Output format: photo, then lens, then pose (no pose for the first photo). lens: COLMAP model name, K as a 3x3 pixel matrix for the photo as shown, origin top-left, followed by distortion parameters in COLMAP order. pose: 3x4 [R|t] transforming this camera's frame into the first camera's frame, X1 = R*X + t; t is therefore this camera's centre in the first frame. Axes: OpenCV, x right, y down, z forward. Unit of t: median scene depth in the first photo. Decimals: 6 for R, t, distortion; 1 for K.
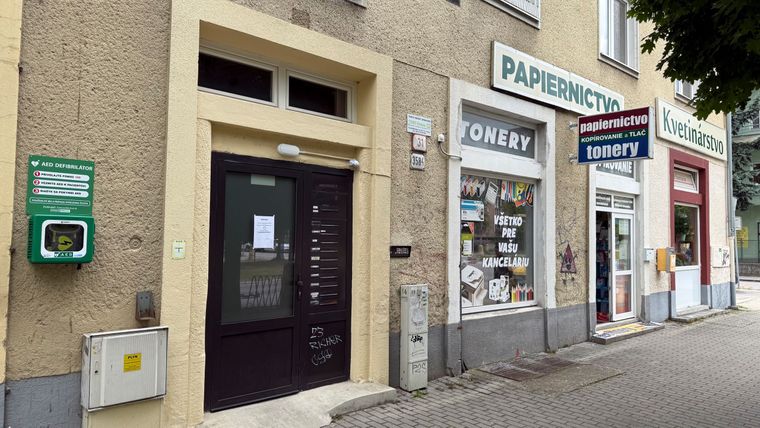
lens RADIAL K [[531.1, 0, 380.0], [0, 531.1, 214.0], [0, 0, 1]] dist [0.072313, -0.094828]
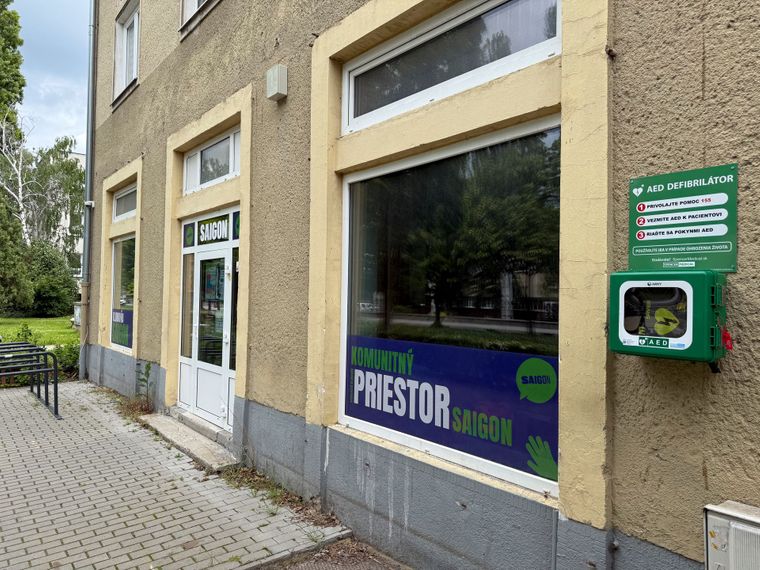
lens RADIAL K [[532.8, 0, 380.0], [0, 532.8, 285.0], [0, 0, 1]] dist [0.000684, -0.000259]
pose [[-0.049800, -0.039400, -0.997982, -0.011473], [0.026958, 0.998805, -0.040778, 0.019051], [0.998395, -0.028934, -0.048678, 0.453491]]
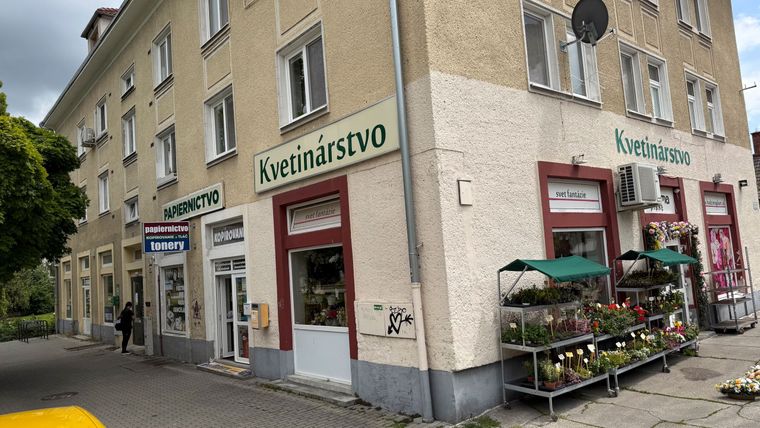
lens RADIAL K [[531.1, 0, 380.0], [0, 531.1, 214.0], [0, 0, 1]] dist [0.072313, -0.094828]
pose [[-0.037341, -0.108092, -0.993439, 2.815672], [0.119306, 0.986540, -0.111825, 0.066355], [0.992155, -0.122699, -0.023942, 2.330705]]
